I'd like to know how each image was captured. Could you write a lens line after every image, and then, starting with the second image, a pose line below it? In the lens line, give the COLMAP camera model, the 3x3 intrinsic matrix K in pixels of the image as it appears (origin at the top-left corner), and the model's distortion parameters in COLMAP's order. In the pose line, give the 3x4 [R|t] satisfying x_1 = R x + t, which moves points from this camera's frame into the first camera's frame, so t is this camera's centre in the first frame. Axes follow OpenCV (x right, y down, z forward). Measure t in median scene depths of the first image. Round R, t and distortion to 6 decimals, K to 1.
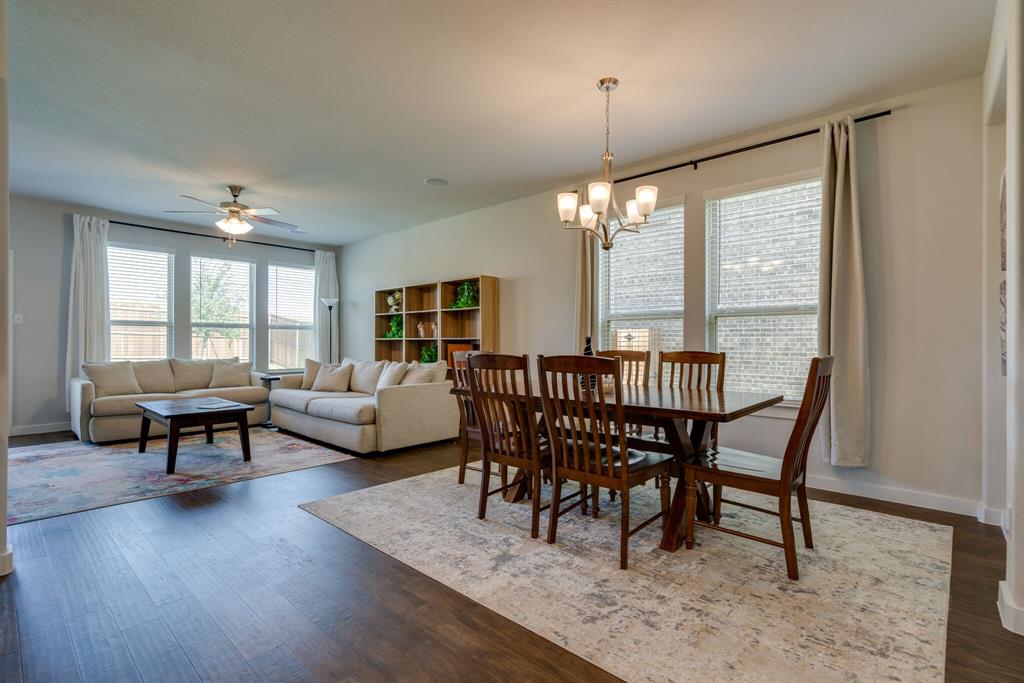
lens RADIAL K [[472.6, 0, 512.0], [0, 472.6, 341.5], [0, 0, 1]] dist [-0.001311, 0.000265]
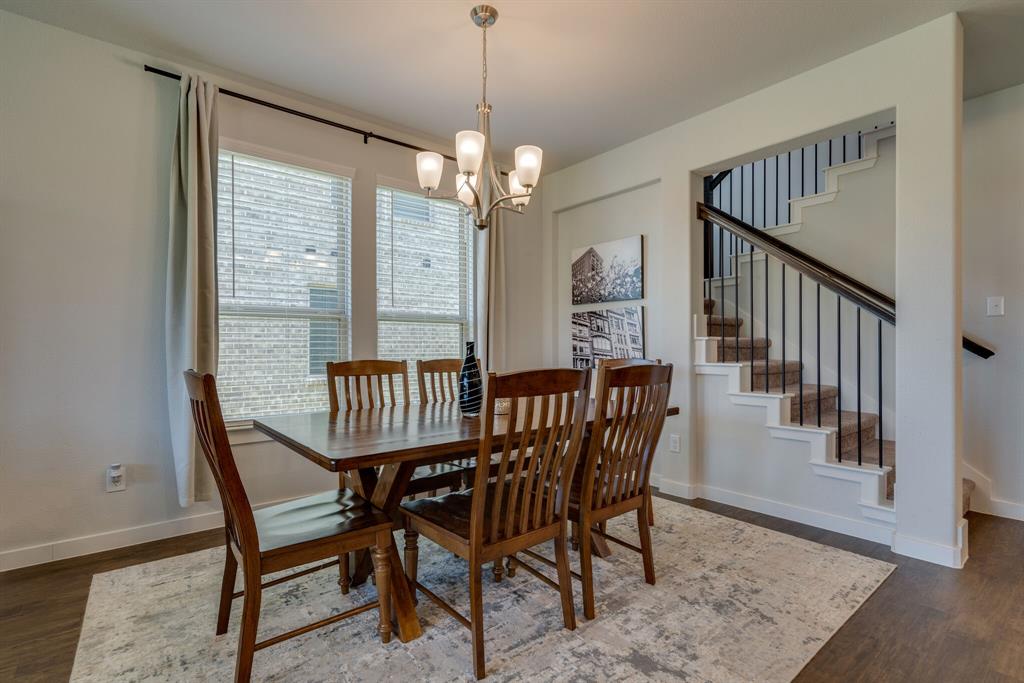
lens RADIAL K [[482.0, 0, 514.2], [0, 482.0, 345.0], [0, 0, 1]] dist [-0.001416, 0.000173]
pose [[0.147966, 0.005205, 0.988979, -0.338535], [0.001563, 0.999984, -0.005496, -0.000137], [-0.988991, 0.002359, 0.147955, 0.492886]]
